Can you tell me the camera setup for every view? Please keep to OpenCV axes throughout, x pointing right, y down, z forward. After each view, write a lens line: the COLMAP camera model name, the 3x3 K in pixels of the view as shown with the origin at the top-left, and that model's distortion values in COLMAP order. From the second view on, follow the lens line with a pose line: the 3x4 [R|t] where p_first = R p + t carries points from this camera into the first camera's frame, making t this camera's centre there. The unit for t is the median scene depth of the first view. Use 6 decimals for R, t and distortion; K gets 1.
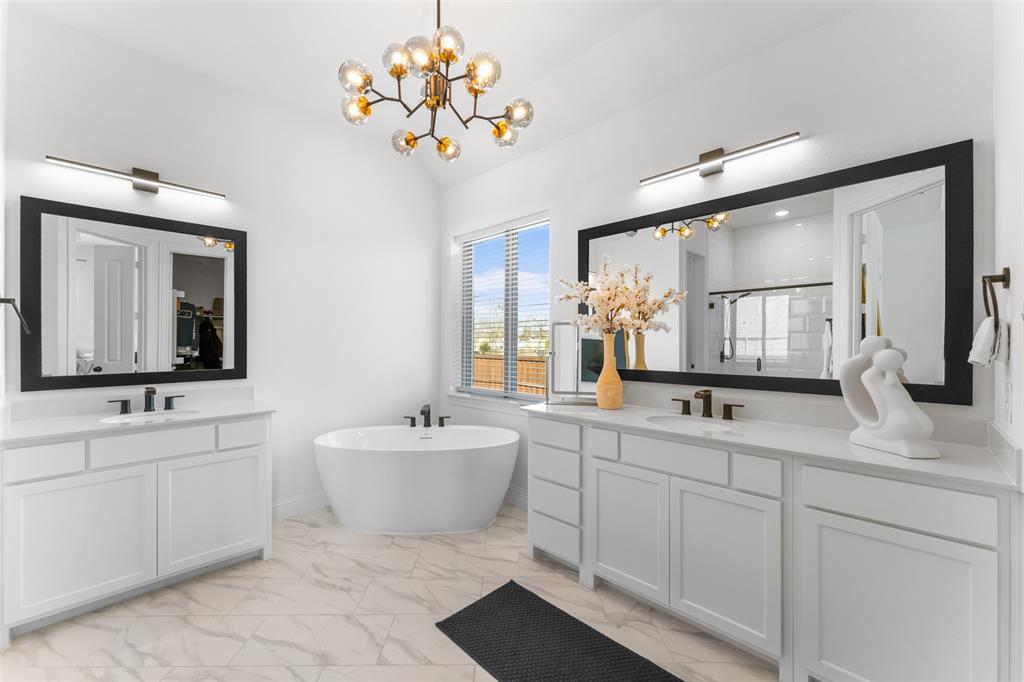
lens RADIAL K [[410.7, 0, 510.1], [0, 410.7, 340.9], [0, 0, 1]] dist [-0.001052, 0.000089]
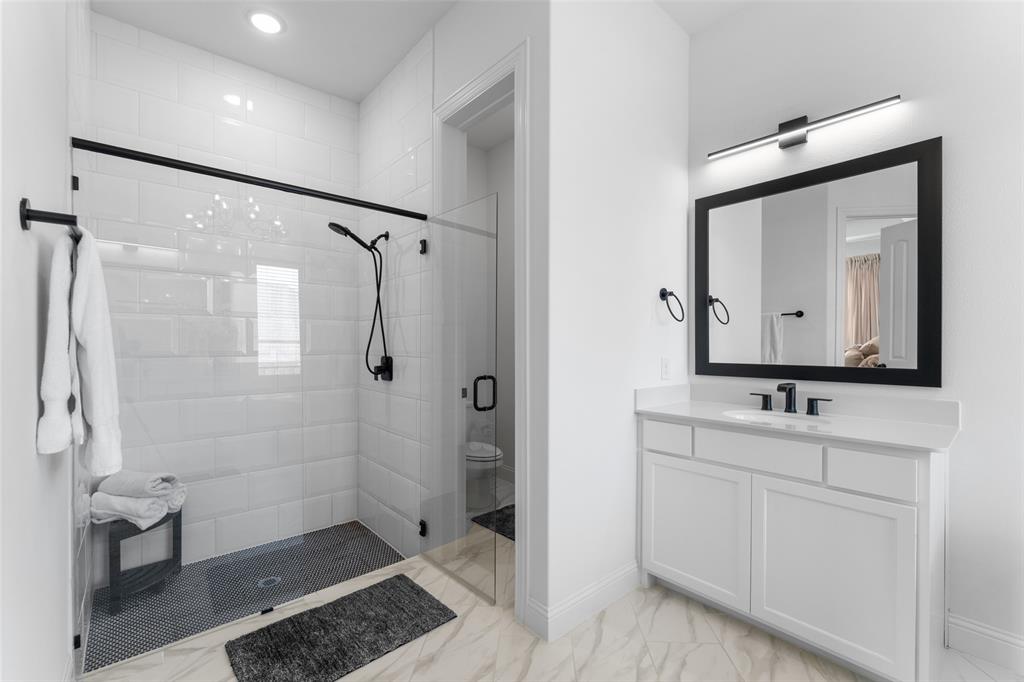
lens RADIAL K [[437.5, 0, 511.7], [0, 437.5, 347.8], [0, 0, 1]] dist [0.000762, -0.000104]
pose [[-0.090582, 0.008351, -0.995854, 0.044640], [0.002128, 0.999964, 0.008192, 0.037823], [0.995887, -0.001377, -0.090596, 0.586133]]
